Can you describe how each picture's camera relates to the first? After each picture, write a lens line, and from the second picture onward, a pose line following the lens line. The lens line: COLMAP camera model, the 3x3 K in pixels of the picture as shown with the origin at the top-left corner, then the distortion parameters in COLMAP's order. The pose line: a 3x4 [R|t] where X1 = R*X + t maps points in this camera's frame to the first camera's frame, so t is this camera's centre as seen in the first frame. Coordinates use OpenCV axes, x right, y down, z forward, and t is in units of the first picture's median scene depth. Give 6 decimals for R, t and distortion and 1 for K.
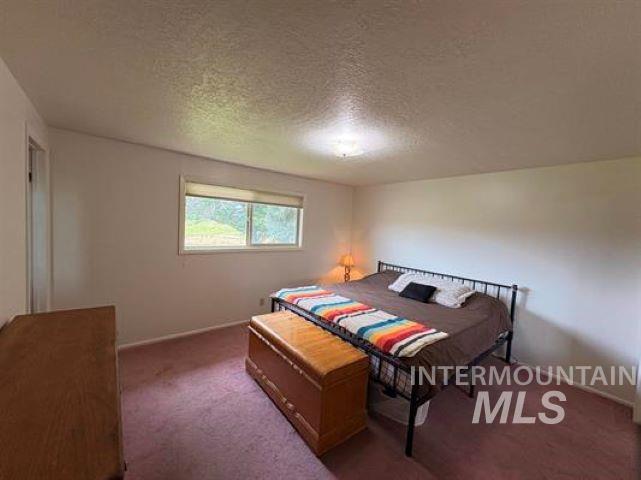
lens RADIAL K [[268.4, 0, 322.7], [0, 268.4, 239.2], [0, 0, 1]] dist [0.000691, 0.000440]
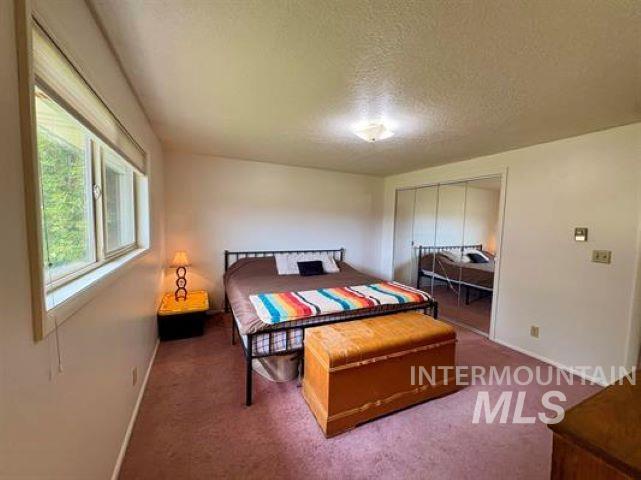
lens RADIAL K [[258.6, 0, 321.3], [0, 258.6, 240.9], [0, 0, 1]] dist [-0.000291, 0.000047]
pose [[0.224640, -0.119655, 0.967067, -0.693717], [0.041780, 0.992702, 0.113122, -0.040974], [-0.973546, 0.014993, 0.228000, 0.726803]]
